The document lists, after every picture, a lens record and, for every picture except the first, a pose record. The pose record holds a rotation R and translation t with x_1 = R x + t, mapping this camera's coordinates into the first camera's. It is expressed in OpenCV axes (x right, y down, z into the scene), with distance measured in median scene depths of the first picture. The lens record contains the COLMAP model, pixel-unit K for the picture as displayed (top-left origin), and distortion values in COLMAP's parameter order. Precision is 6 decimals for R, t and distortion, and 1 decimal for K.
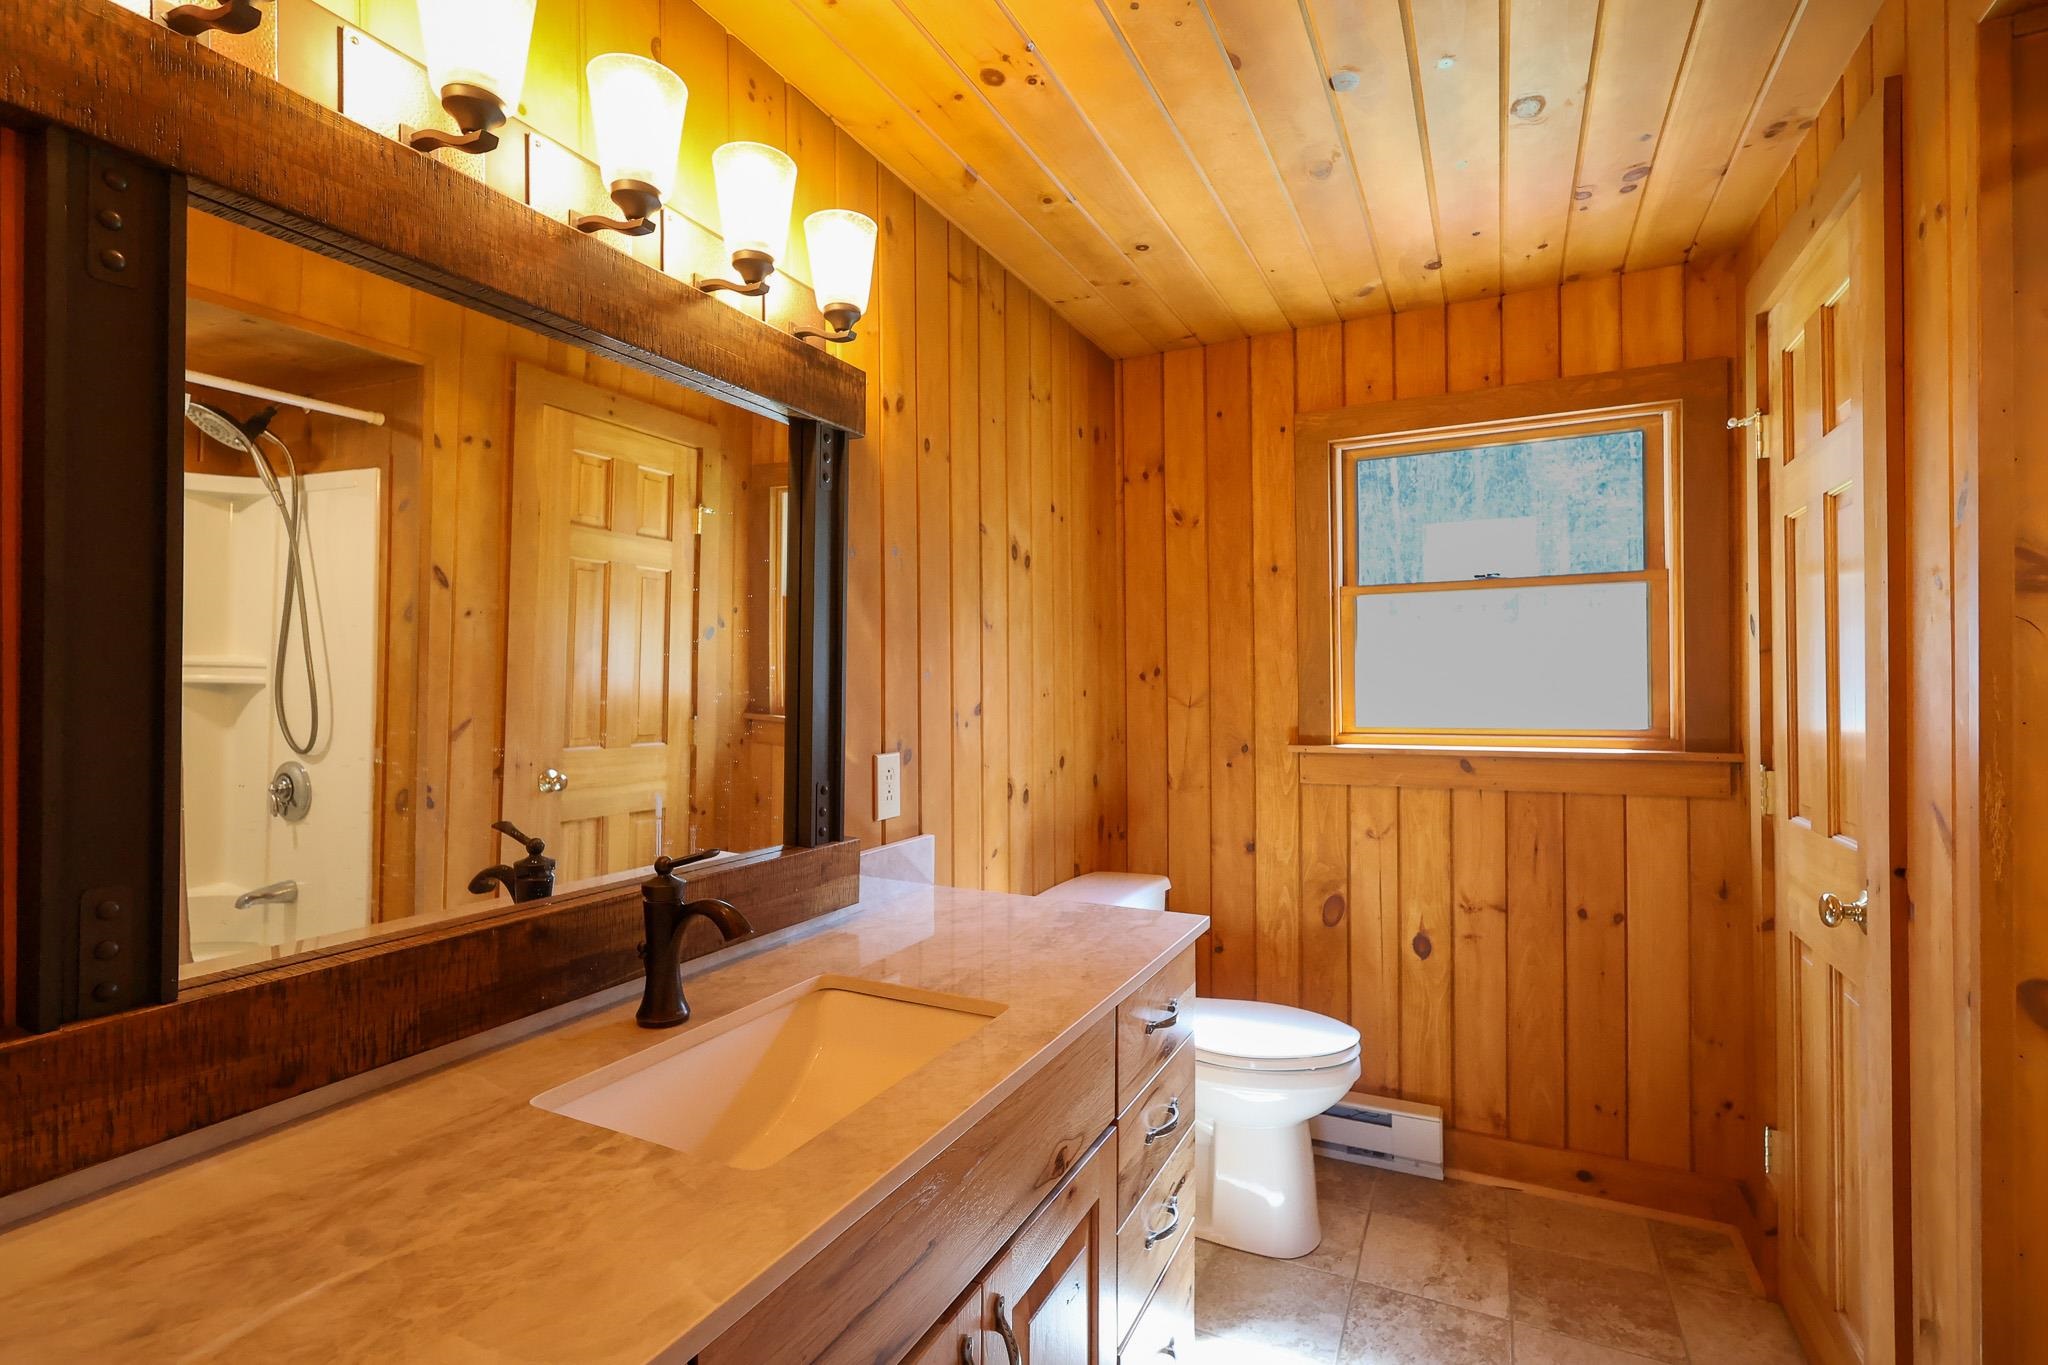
lens RADIAL K [[996.8, 0, 1011.7], [0, 996.8, 687.8], [0, 0, 1]] dist [-0.000416, -0.000489]
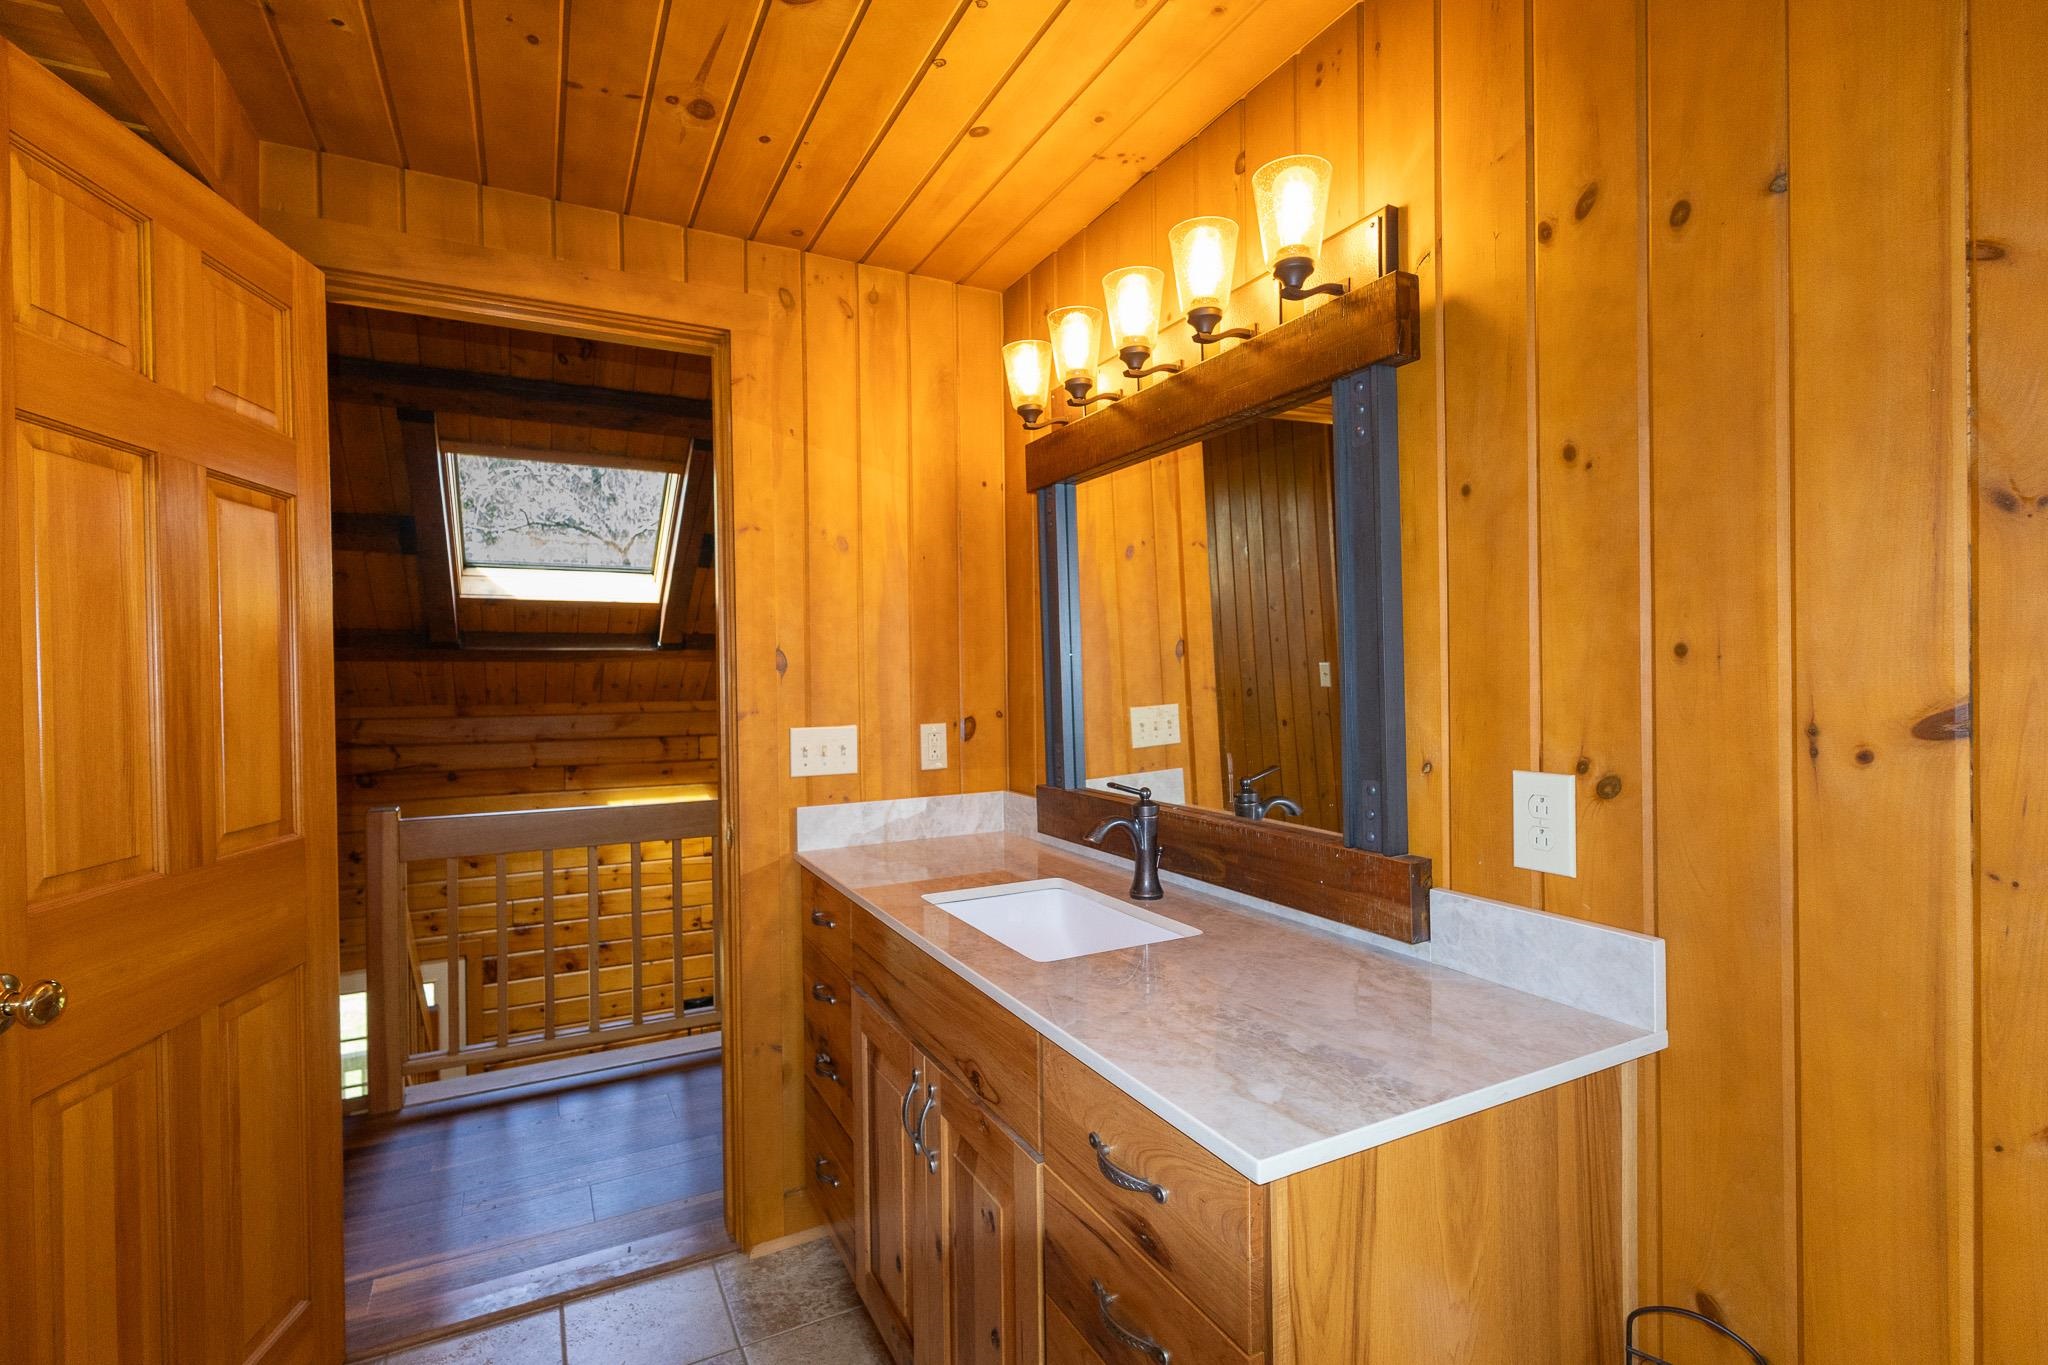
lens RADIAL K [[996.8, 0, 1011.7], [0, 996.8, 687.8], [0, 0, 1]] dist [-0.000416, -0.000489]
pose [[-0.620092, 0.030824, -0.783923, 0.682675], [0.020518, 0.999523, 0.023071, -0.013325], [0.784260, -0.001779, -0.620429, 1.282149]]
